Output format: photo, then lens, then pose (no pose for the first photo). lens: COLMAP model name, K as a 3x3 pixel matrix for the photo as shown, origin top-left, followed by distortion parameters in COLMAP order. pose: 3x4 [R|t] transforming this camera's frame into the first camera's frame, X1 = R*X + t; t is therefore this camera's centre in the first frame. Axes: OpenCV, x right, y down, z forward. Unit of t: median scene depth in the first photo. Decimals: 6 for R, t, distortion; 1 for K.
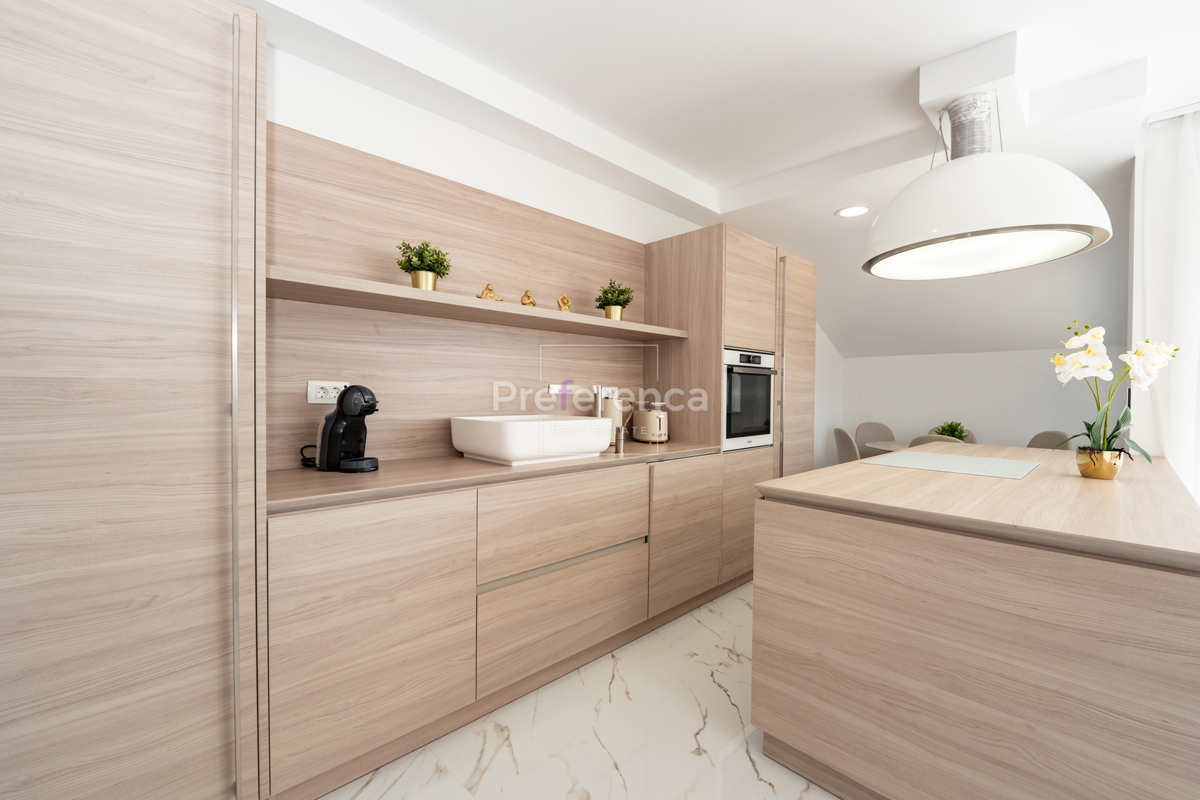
lens RADIAL K [[488.9, 0, 599.1], [0, 488.9, 398.6], [0, 0, 1]] dist [-0.009166, -0.000450]
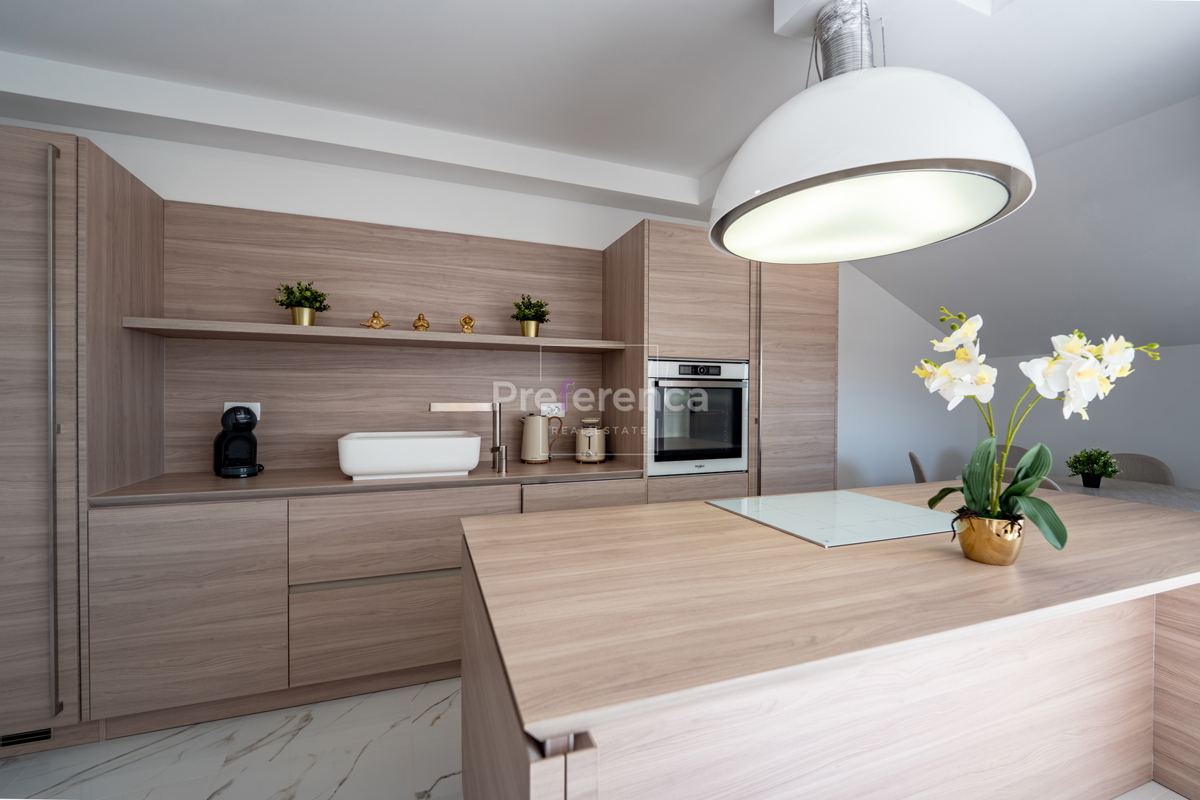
lens RADIAL K [[490.9, 0, 597.0], [0, 490.9, 400.7], [0, 0, 1]] dist [-0.010979, 0.000011]
pose [[0.919704, -0.002339, -0.392605, 0.771217], [-0.001391, 0.999957, -0.009215, -0.030115], [0.392610, 0.009021, 0.919661, 0.219282]]
